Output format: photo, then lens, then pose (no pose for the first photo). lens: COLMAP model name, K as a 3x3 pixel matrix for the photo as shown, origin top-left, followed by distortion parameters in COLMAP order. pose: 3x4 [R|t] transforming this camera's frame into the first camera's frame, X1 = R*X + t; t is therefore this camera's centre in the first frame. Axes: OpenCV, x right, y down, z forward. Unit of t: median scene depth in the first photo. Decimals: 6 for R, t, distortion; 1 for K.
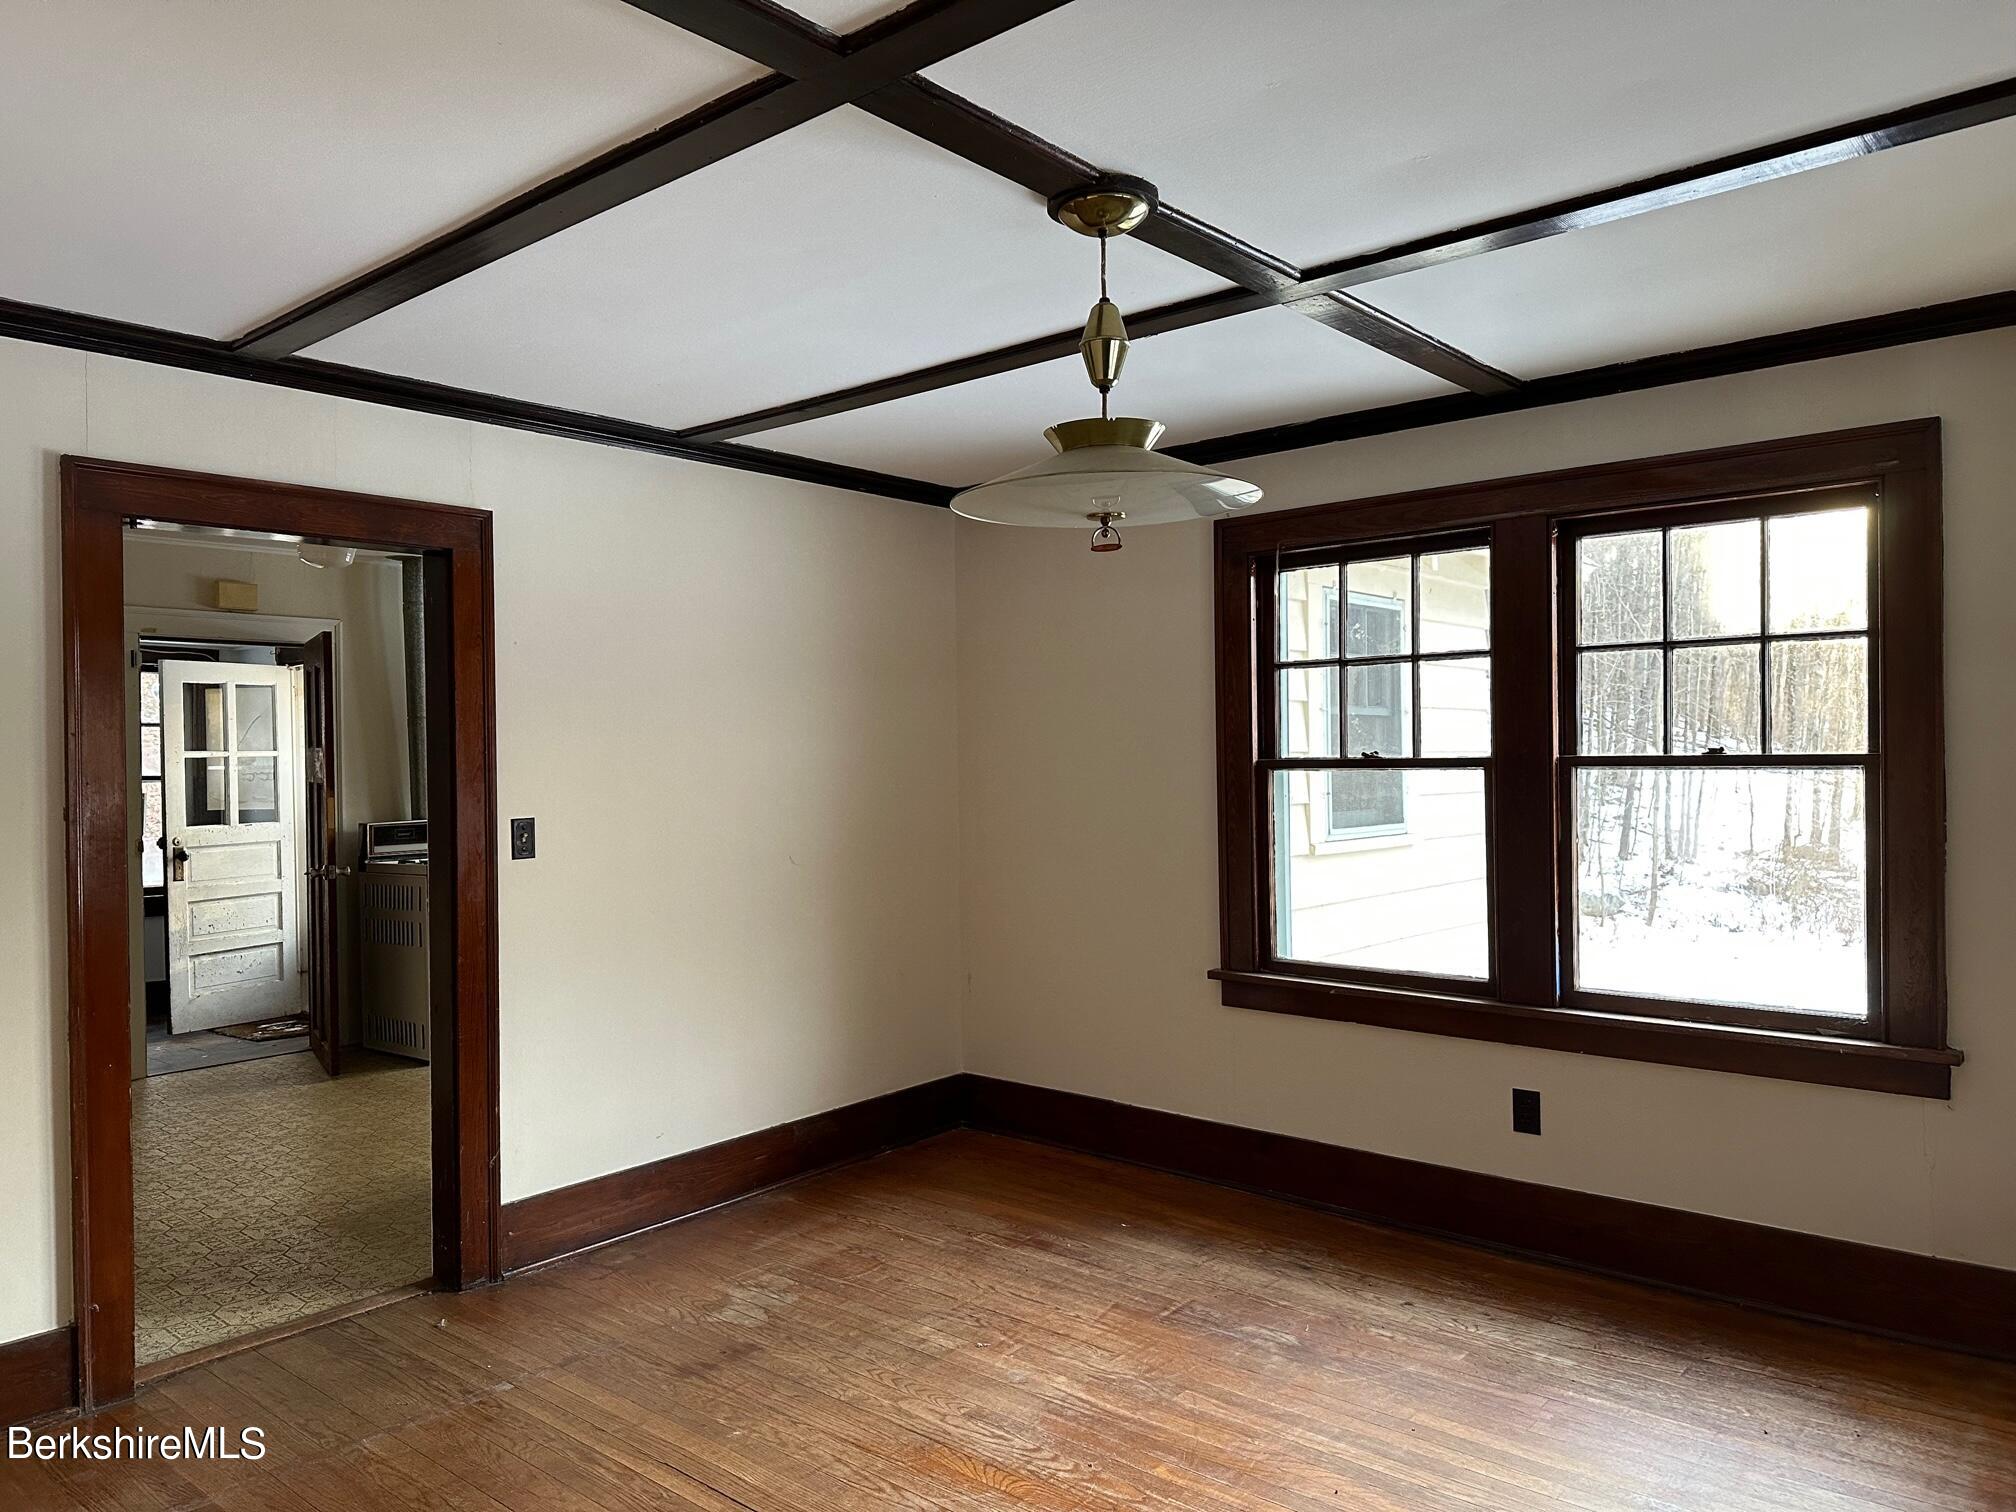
lens RADIAL K [[1422.4, 0, 1008.0], [0, 1422.4, 756.0], [0, 0, 1]] dist [0.000844, -0.000240]
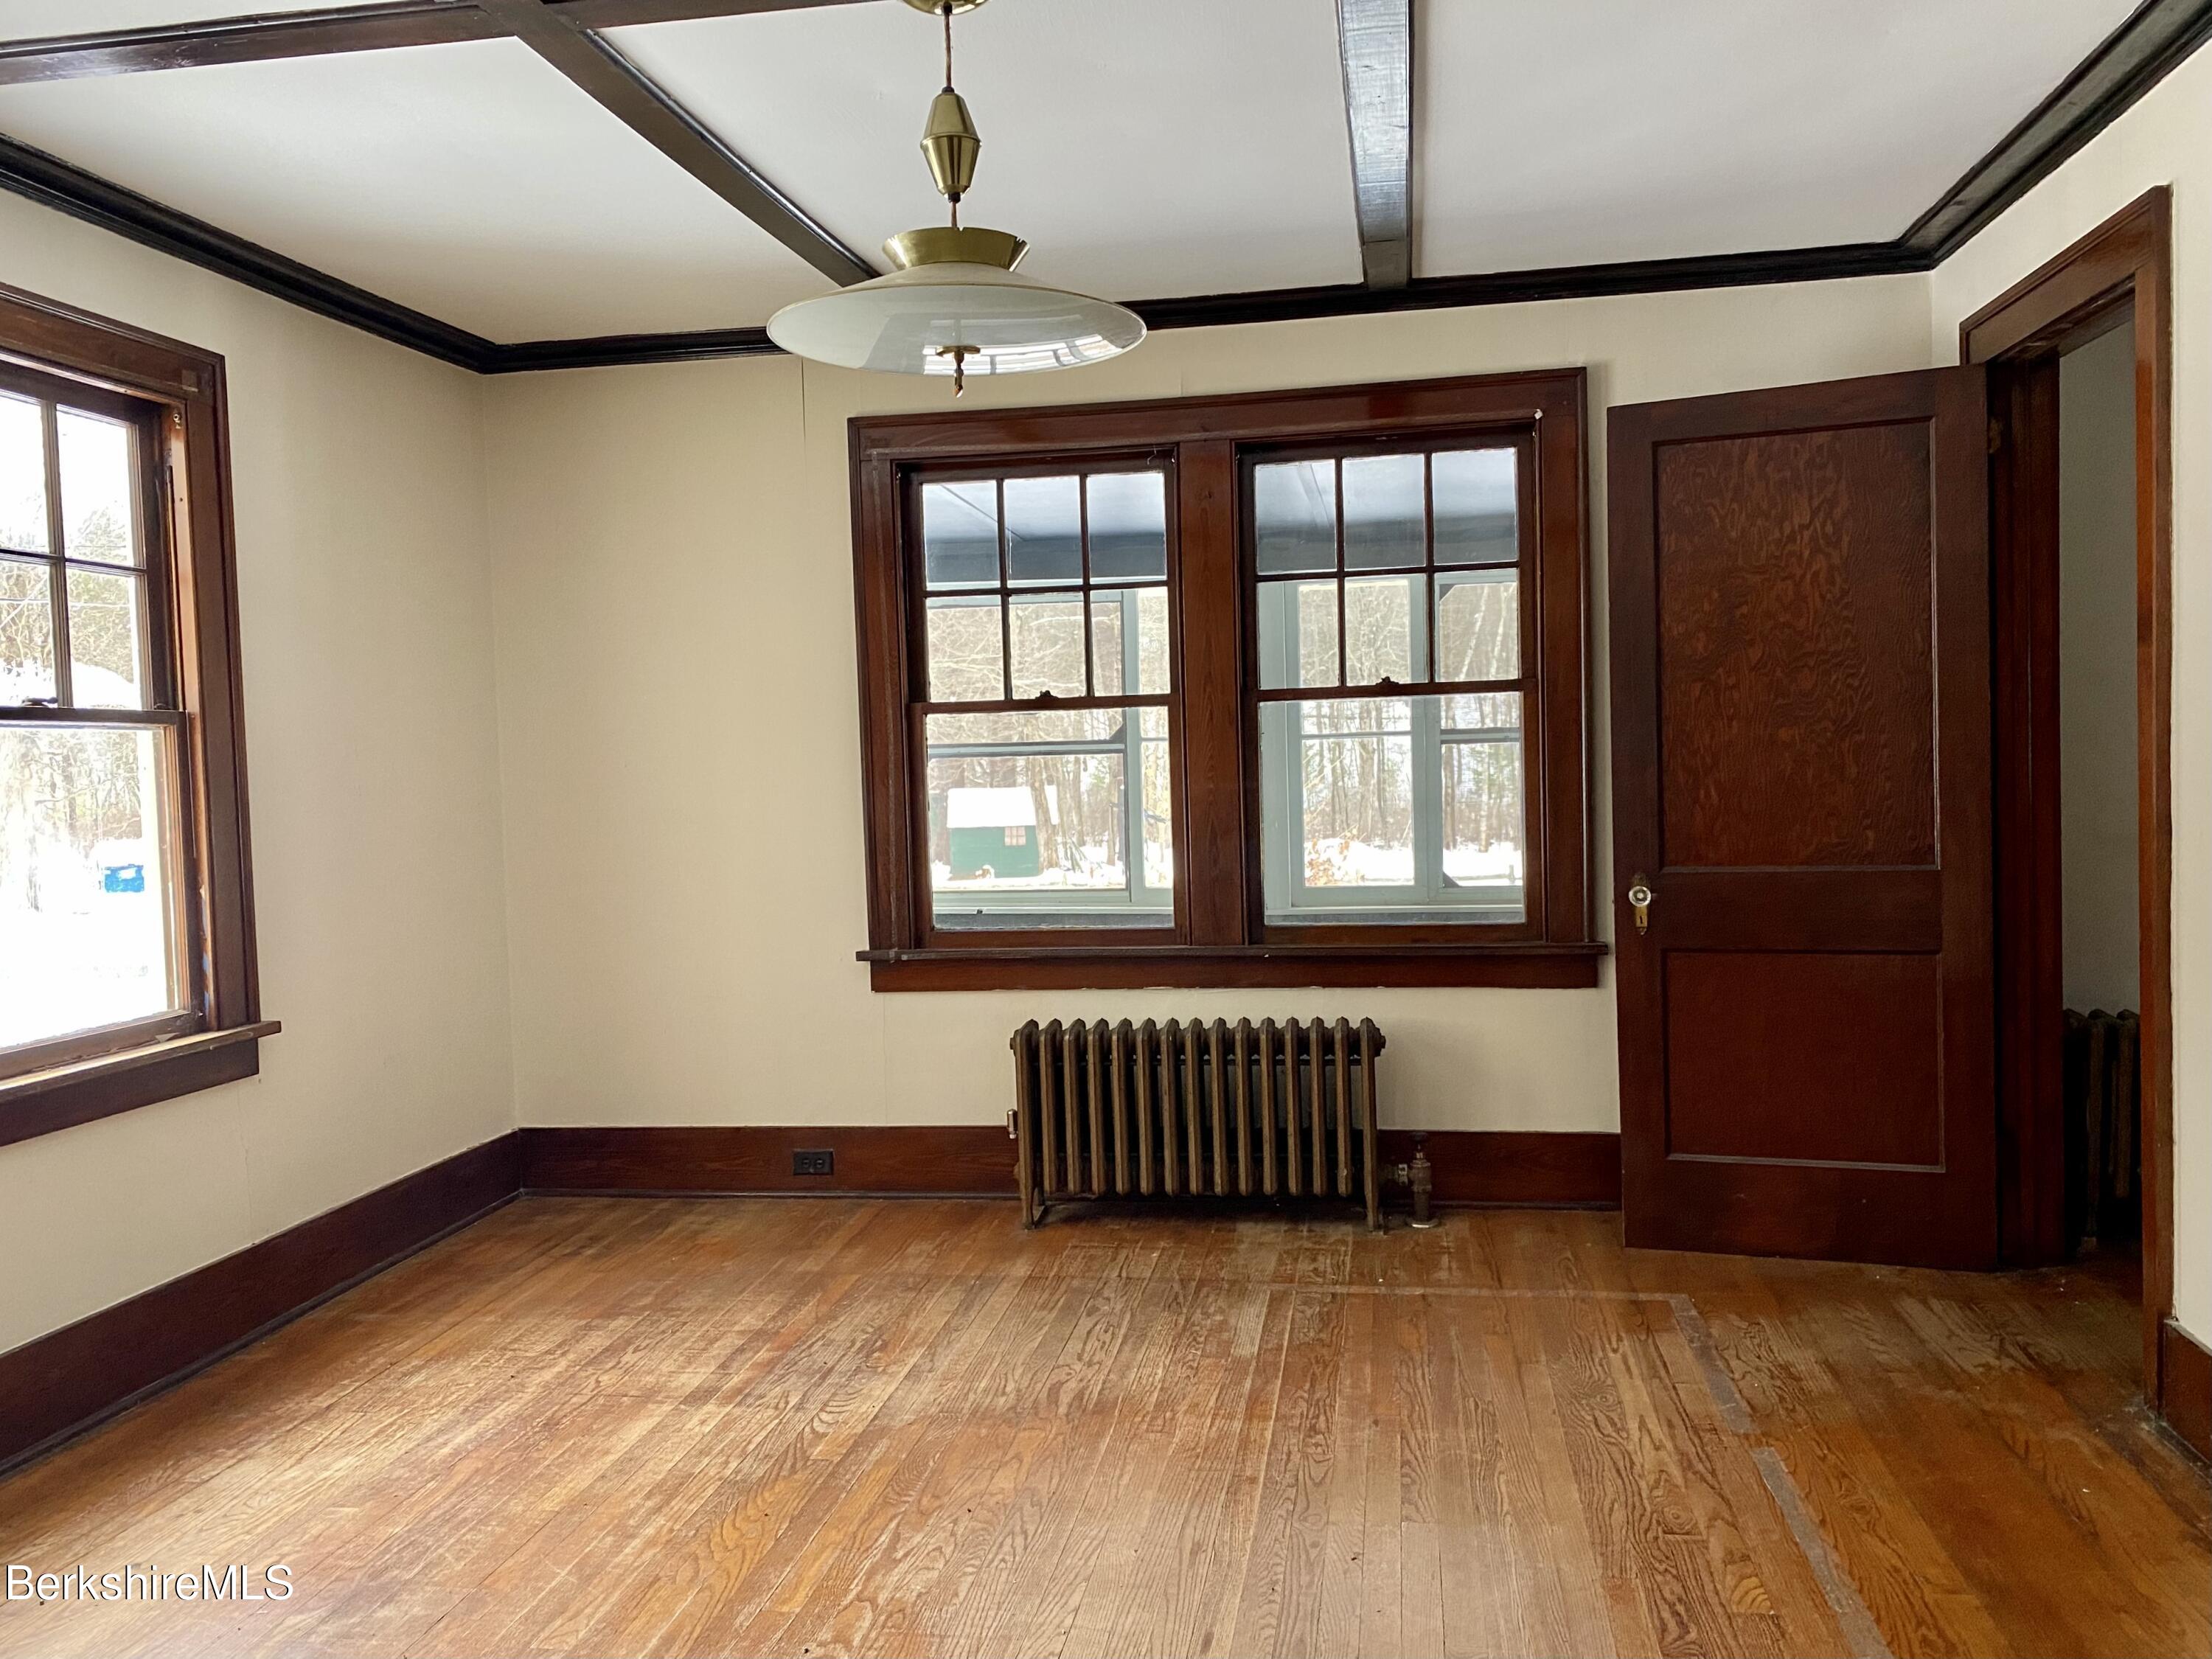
lens RADIAL K [[1792.3, 0, 1106.0], [0, 1792.3, 829.5], [0, 0, 1]] dist [0.004202, -0.000189]
pose [[-0.509065, -0.014180, 0.860611, -0.664226], [0.037685, 0.998538, 0.038743, 0.053019], [-0.859903, 0.052155, -0.507786, 1.111796]]
